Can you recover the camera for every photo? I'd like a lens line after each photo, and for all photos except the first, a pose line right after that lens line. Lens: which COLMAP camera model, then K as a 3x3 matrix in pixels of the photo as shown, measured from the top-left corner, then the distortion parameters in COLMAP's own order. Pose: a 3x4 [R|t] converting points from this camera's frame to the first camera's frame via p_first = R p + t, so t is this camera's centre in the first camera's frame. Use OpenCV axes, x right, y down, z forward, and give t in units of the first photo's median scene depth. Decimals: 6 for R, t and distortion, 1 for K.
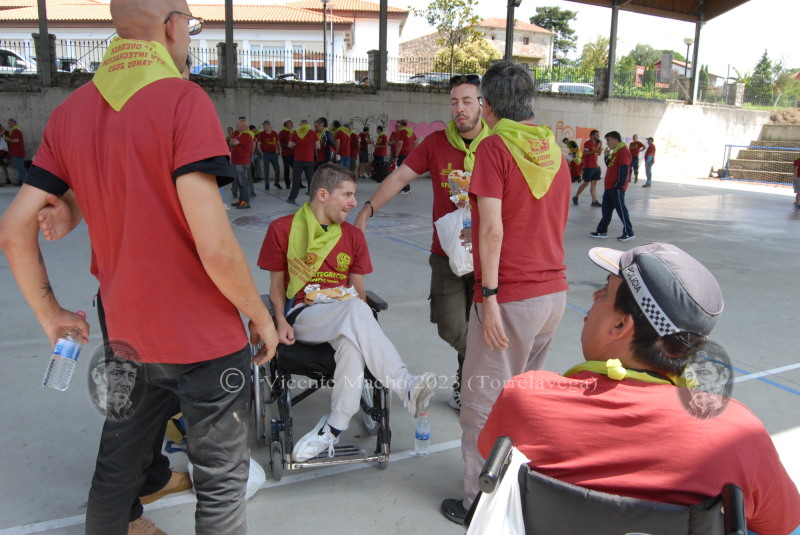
lens RADIAL K [[639.3, 0, 400.0], [0, 639.3, 267.5], [0, 0, 1]] dist [-0.099615, 0.050204]
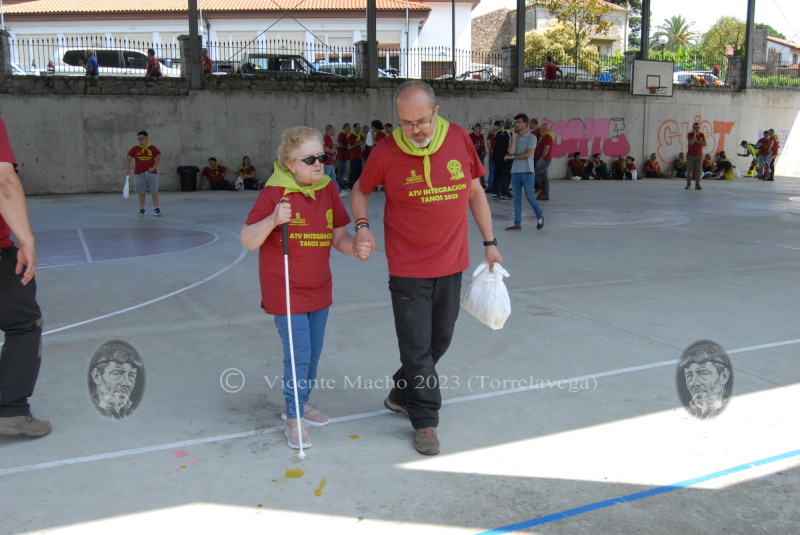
lens RADIAL K [[779.7, 0, 400.0], [0, 779.7, 267.5], [0, 0, 1]] dist [-0.070124, 0.027093]
pose [[0.999487, -0.019100, -0.025724, -0.151220], [0.018174, 0.999195, -0.035769, 0.021388], [0.026386, 0.035283, 0.999029, -0.120284]]
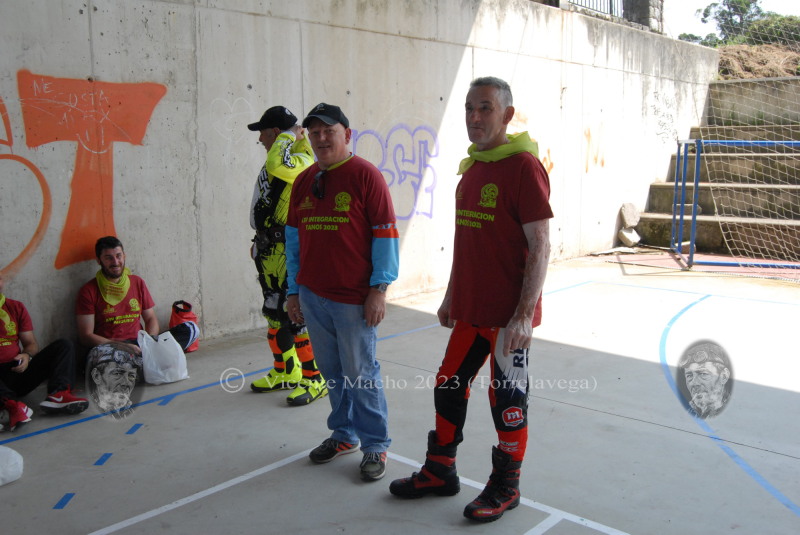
lens RADIAL K [[743.4, 0, 400.0], [0, 743.4, 267.5], [0, 0, 1]] dist [-0.074204, 0.010229]
pose [[0.935402, -0.087835, 0.342502, 0.312279], [0.097831, 0.995131, -0.011984, -0.165140], [-0.339782, 0.044717, 0.939441, 0.811742]]
